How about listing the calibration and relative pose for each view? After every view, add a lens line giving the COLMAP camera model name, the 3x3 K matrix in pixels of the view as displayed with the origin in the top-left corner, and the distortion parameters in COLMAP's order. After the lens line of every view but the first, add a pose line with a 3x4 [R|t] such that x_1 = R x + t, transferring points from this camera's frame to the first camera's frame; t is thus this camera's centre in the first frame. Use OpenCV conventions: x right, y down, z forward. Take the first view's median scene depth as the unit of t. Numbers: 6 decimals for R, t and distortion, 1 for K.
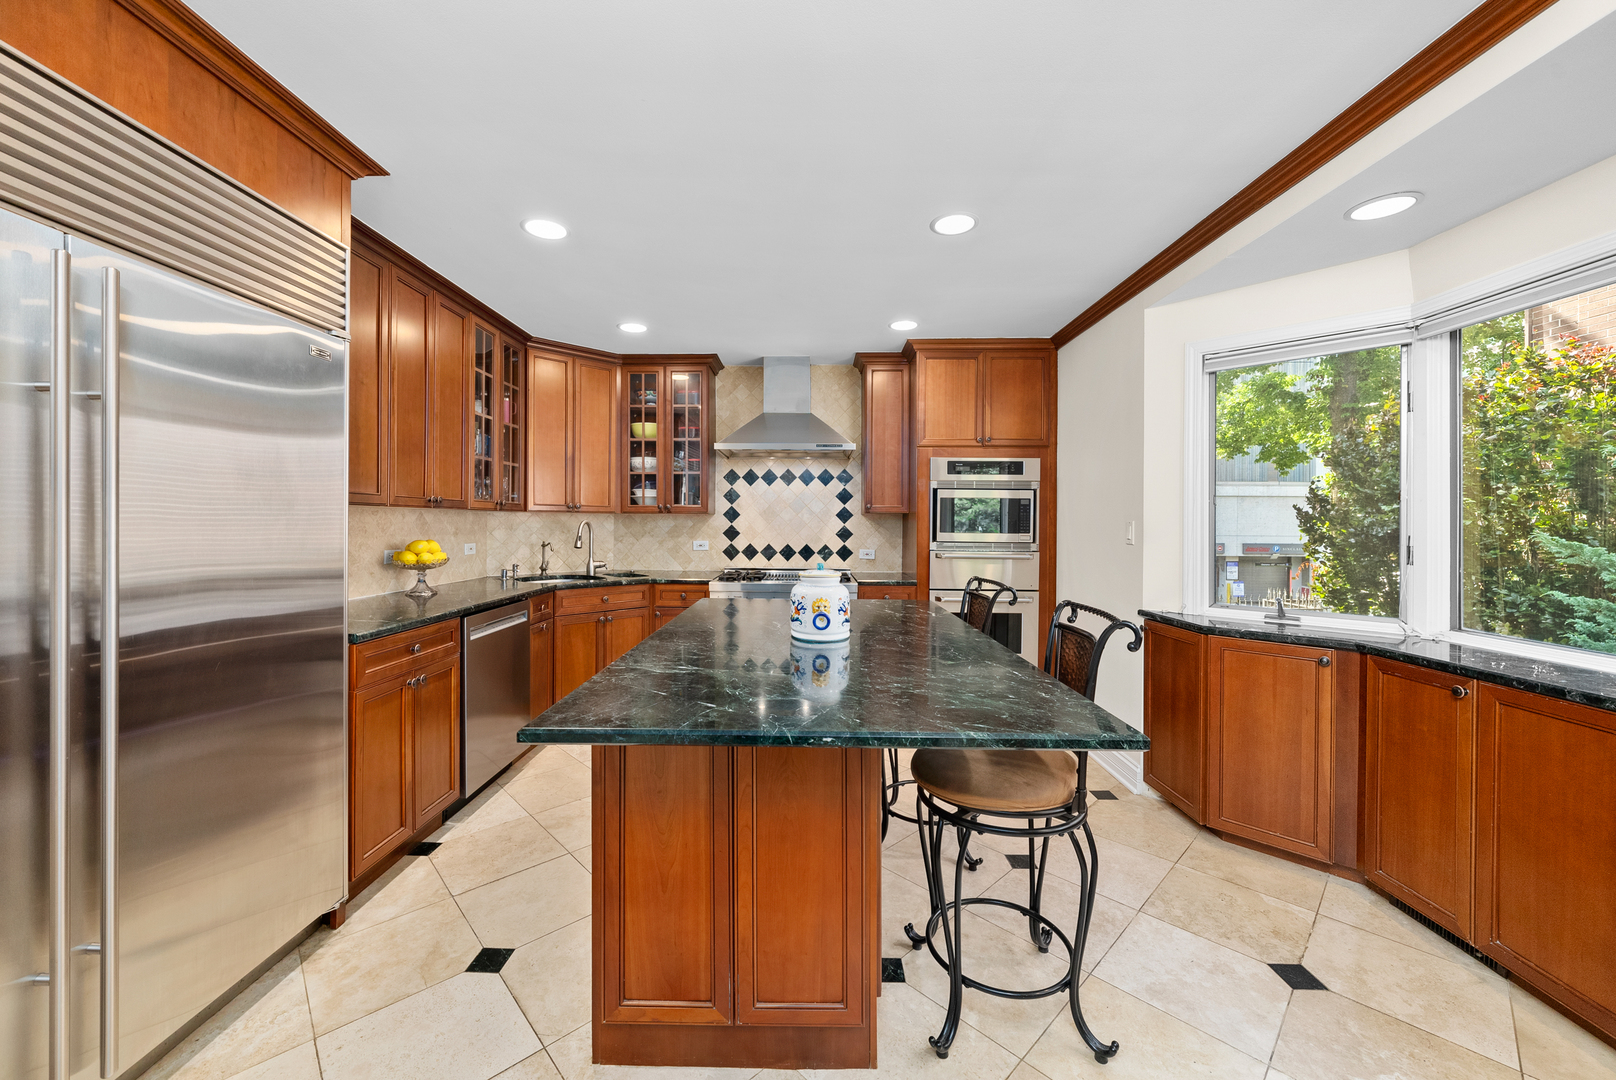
lens RADIAL K [[602.8, 0, 812.4], [0, 602.8, 531.6], [0, 0, 1]] dist [0.001078, -0.000431]
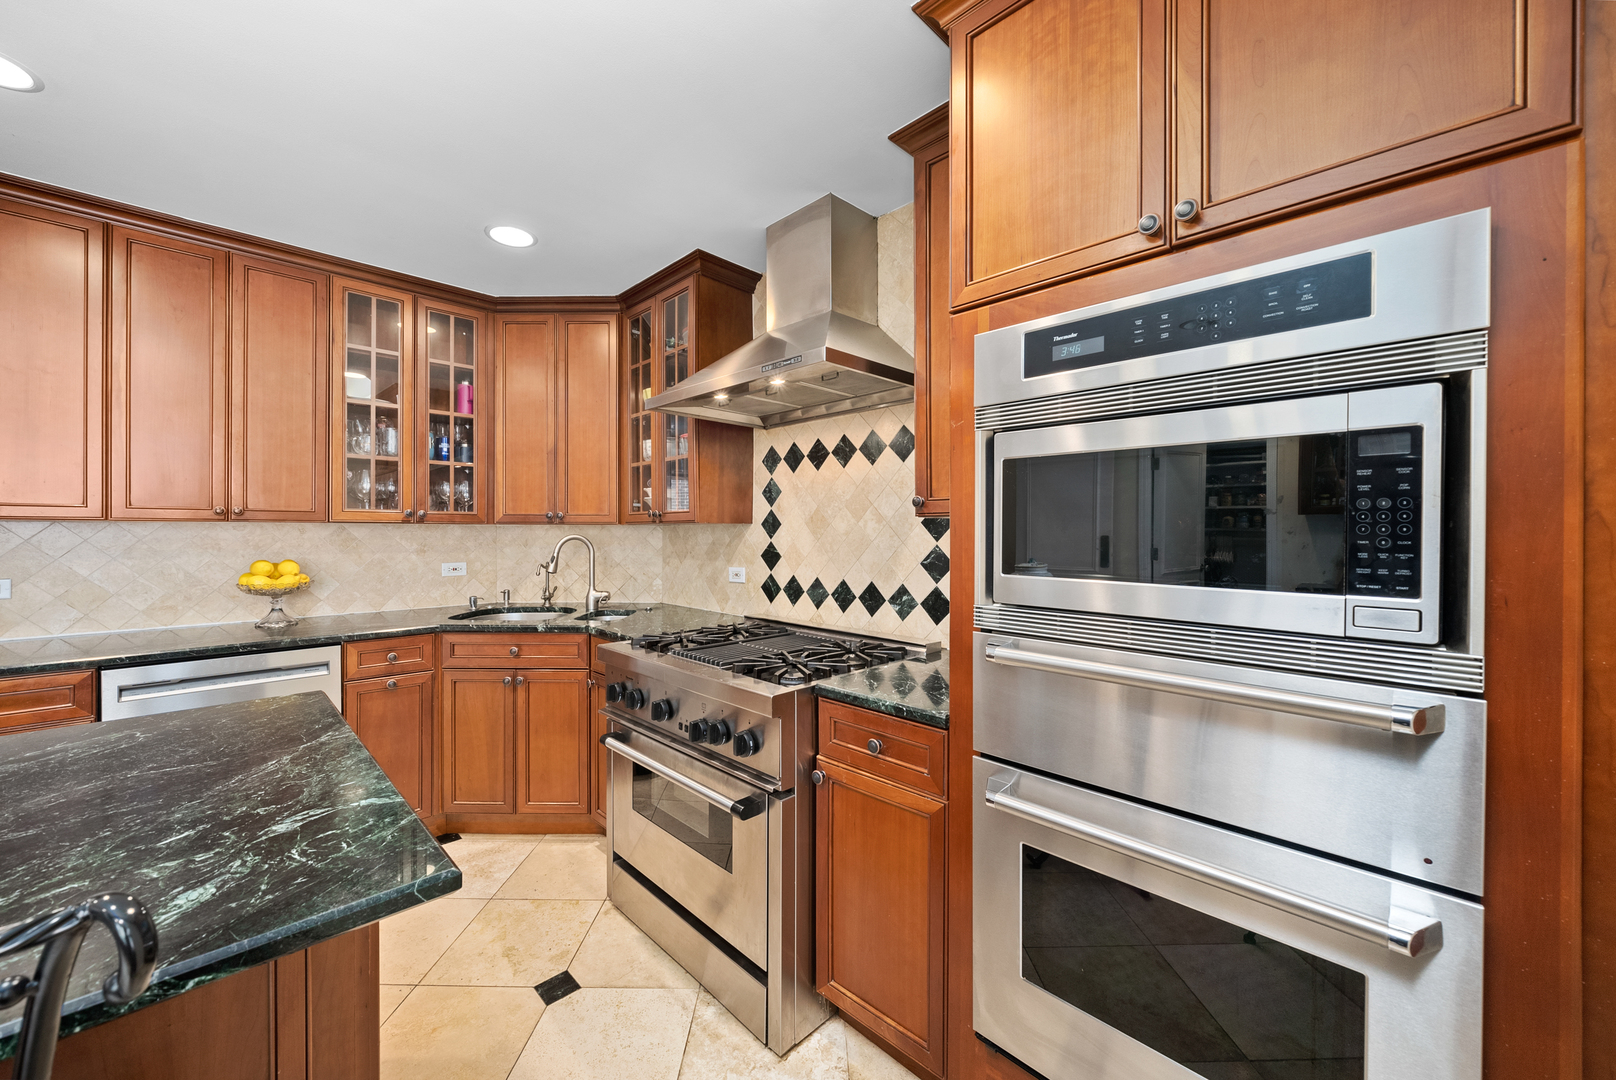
lens RADIAL K [[602.8, 0, 835.5], [0, 602.8, 537.0], [0, 0, 1]] dist [0.001078, -0.000431]
pose [[0.706456, 0.001926, -0.707754, 0.367107], [-0.008873, 0.999942, -0.006136, -0.014616], [0.707701, 0.010615, 0.706432, 0.722555]]
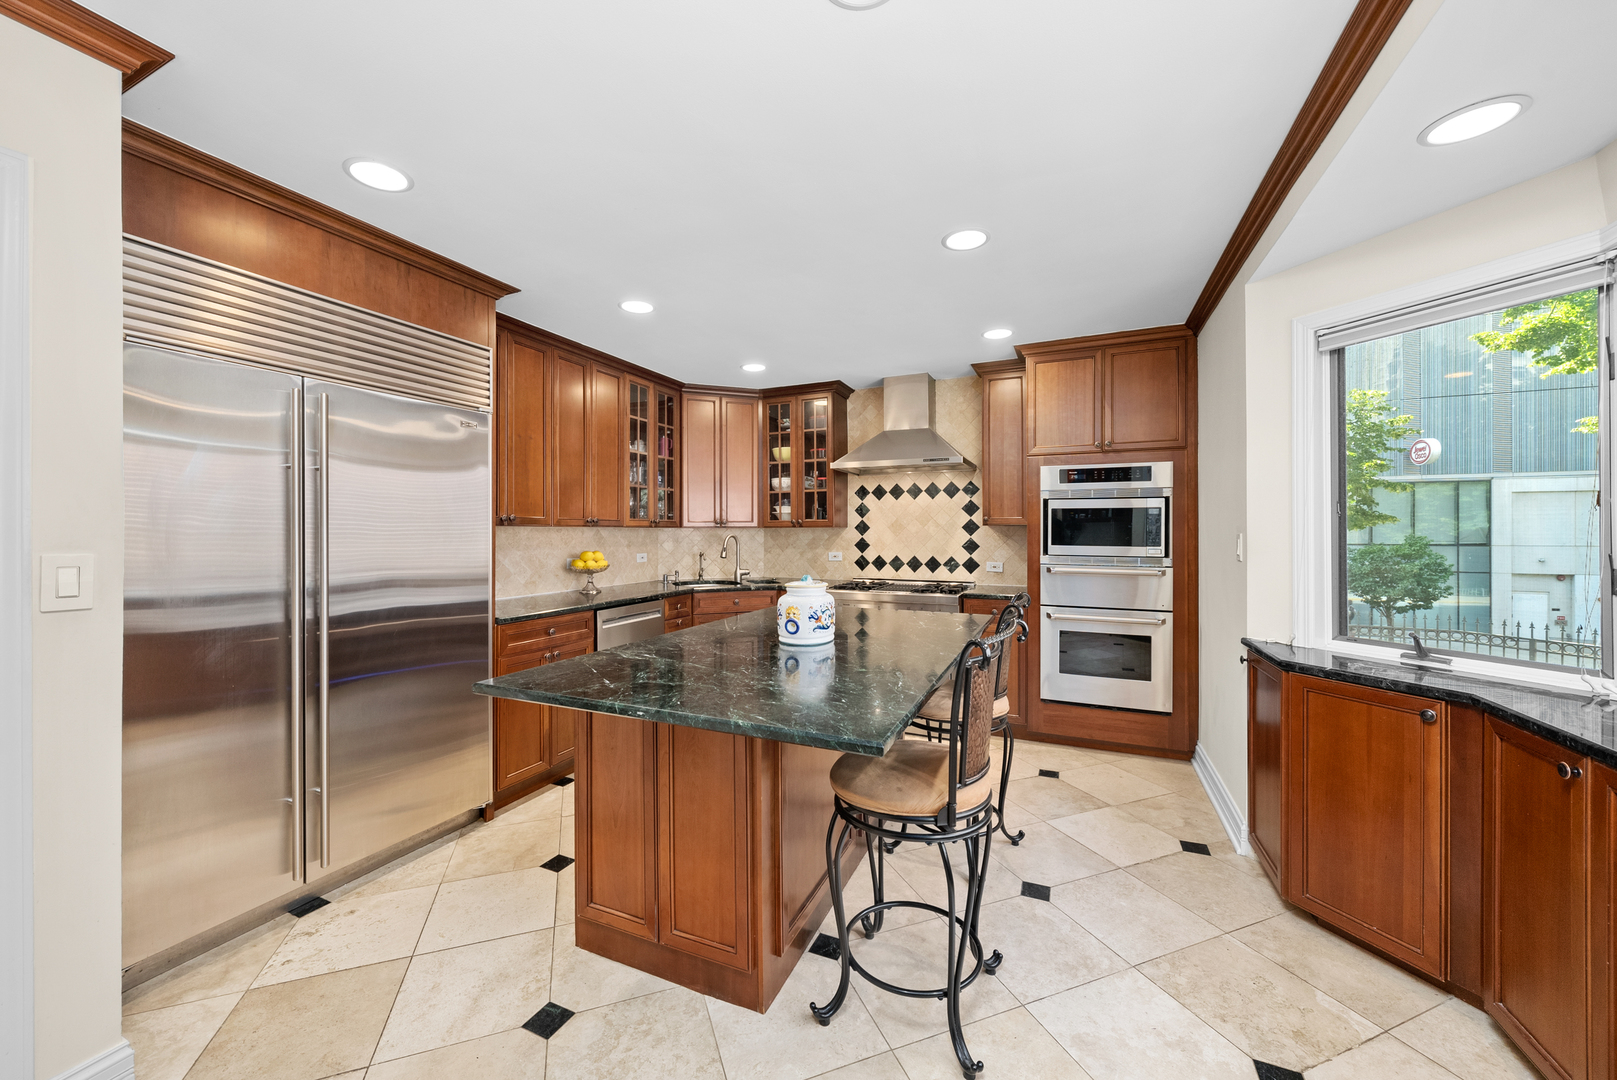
lens RADIAL K [[603.2, 0, 828.3], [0, 603.2, 538.8], [0, 0, 1]] dist [0.001078, -0.000431]
pose [[0.922902, -0.001627, -0.385031, 0.252317], [0.000382, 0.999994, -0.003311, -0.005931], [0.385034, 0.002909, 0.922898, -0.007846]]
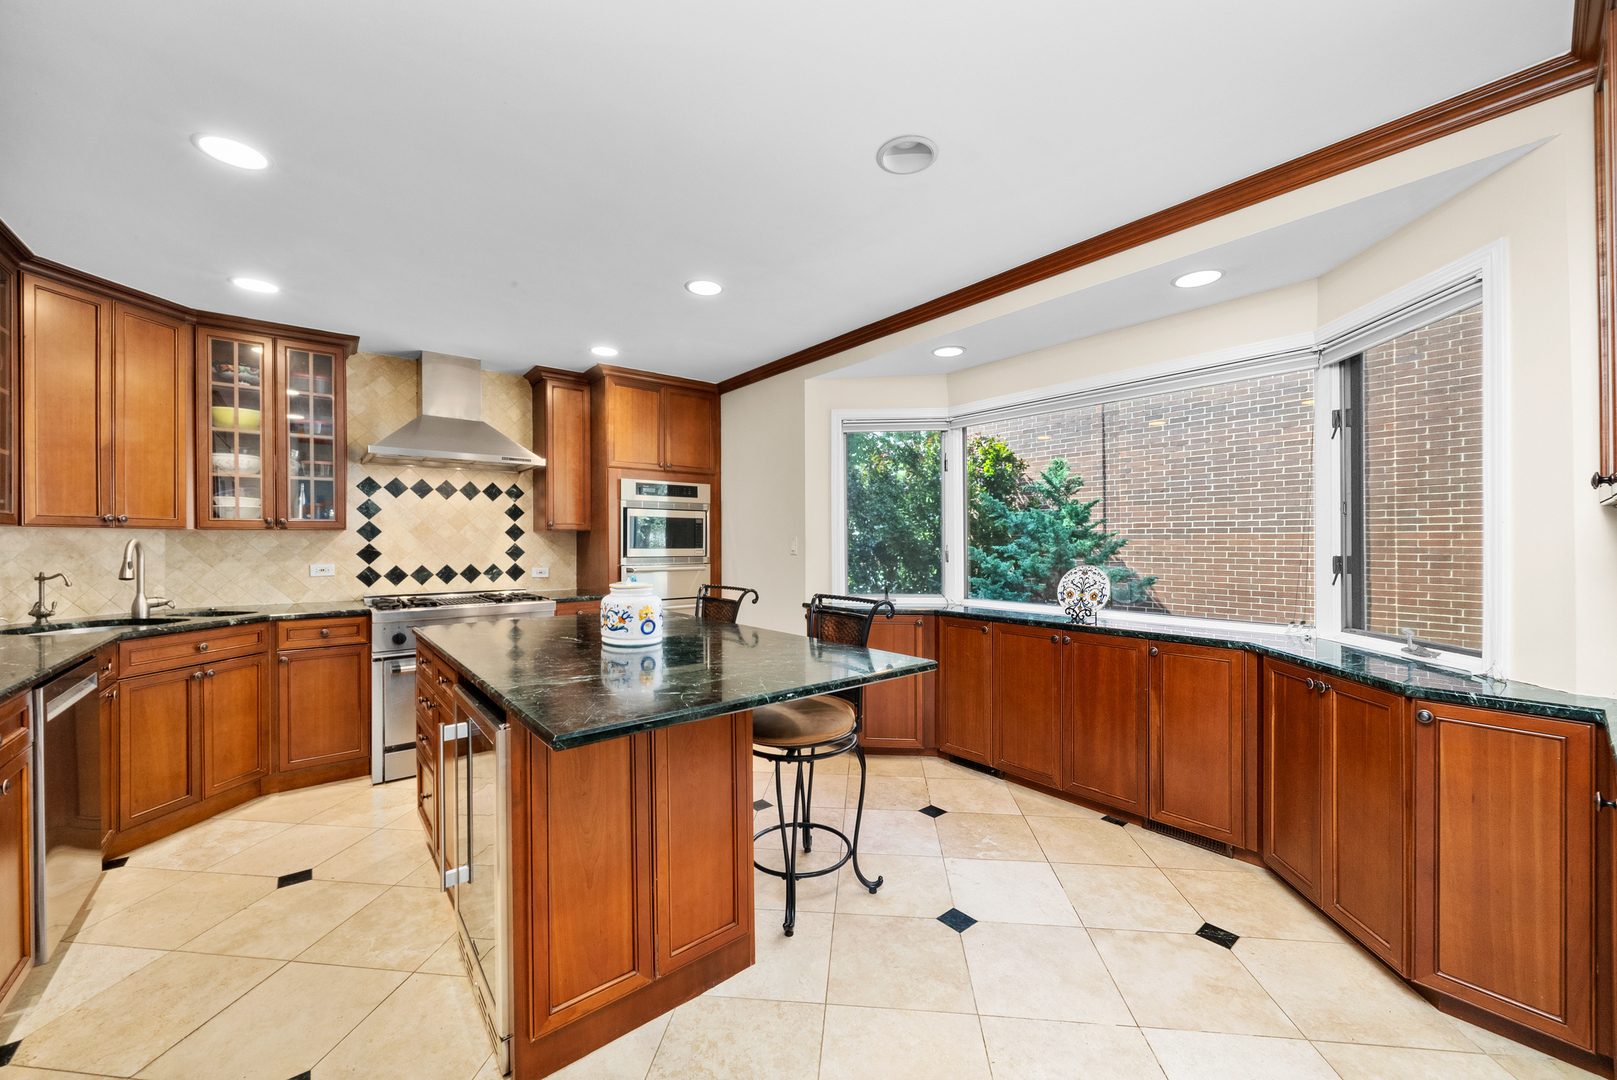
lens RADIAL K [[603.2, 0, 808.1], [0, 603.2, 544.4], [0, 0, 1]] dist [0.001078, -0.000431]
pose [[0.765249, -0.011378, 0.643634, -0.235498], [0.016523, 0.999862, -0.001970, 0.001309], [-0.643522, 0.012143, 0.765331, -0.024753]]
